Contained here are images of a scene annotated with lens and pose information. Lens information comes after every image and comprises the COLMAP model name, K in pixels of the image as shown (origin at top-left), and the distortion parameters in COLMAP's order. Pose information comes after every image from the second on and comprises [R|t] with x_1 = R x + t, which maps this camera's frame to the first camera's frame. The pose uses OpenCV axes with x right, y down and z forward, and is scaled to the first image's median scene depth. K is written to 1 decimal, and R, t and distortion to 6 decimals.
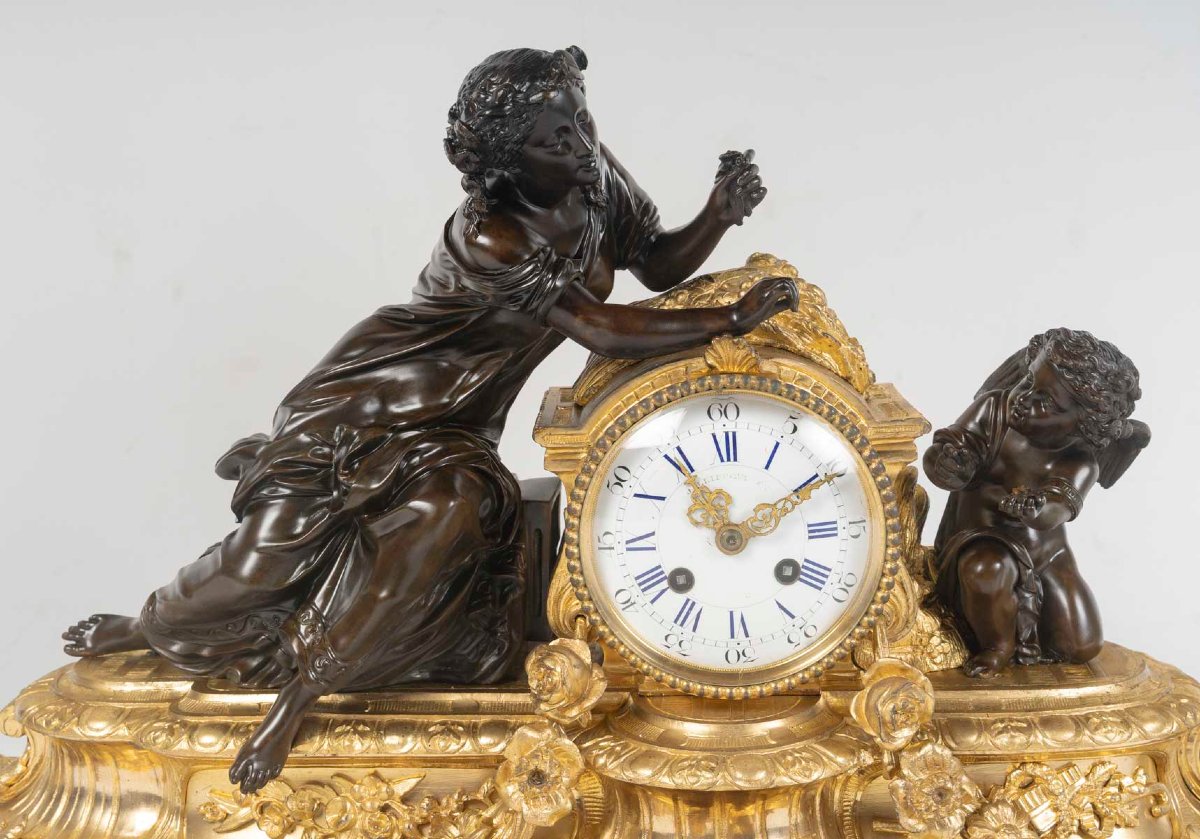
lens RADIAL K [[1987.5, 0, 597.3], [0, 1987.5, 416.5], [0, 0, 1]] dist [0.016313, 0.000000]
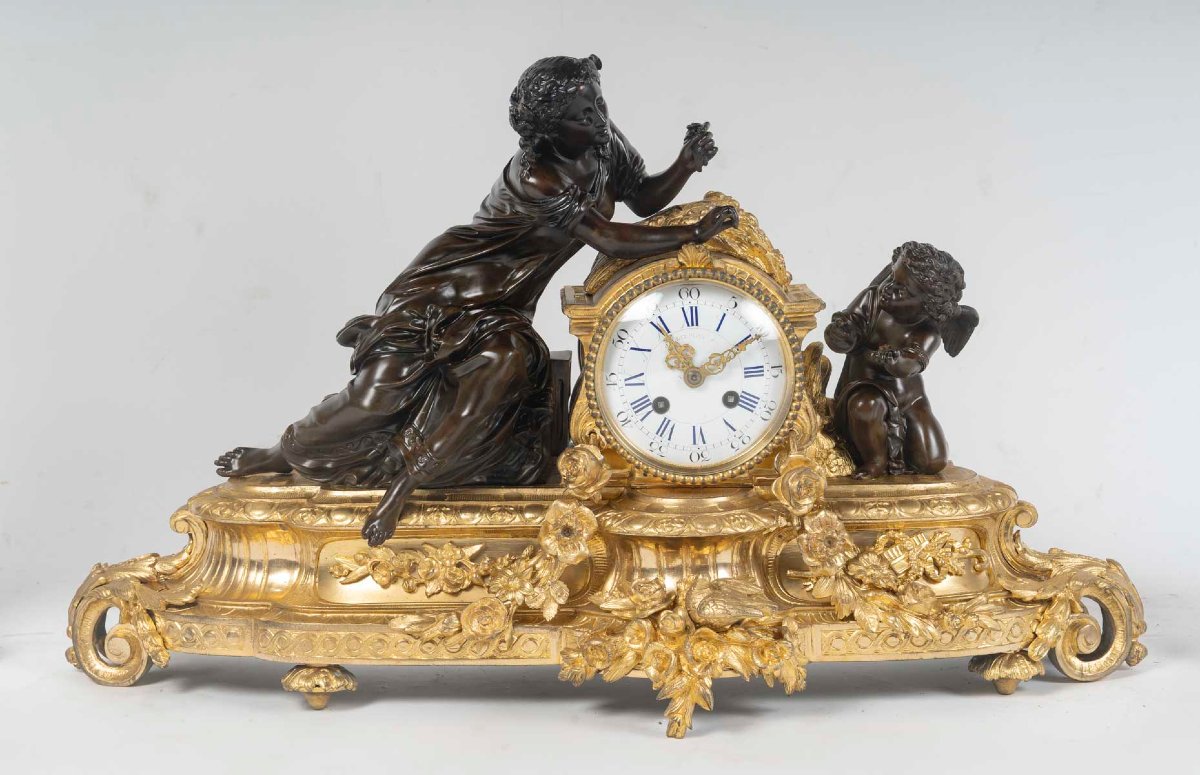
lens RADIAL K [[2607.7, 0, 601.2], [0, 2607.7, 389.6], [0, 0, 1]] dist [0.024624, 0.000000]
pose [[0.999214, 0.003218, 0.039505, -0.079700], [-0.002639, 0.999888, -0.014698, 0.096976], [-0.039548, 0.014582, 0.999111, -0.957917]]
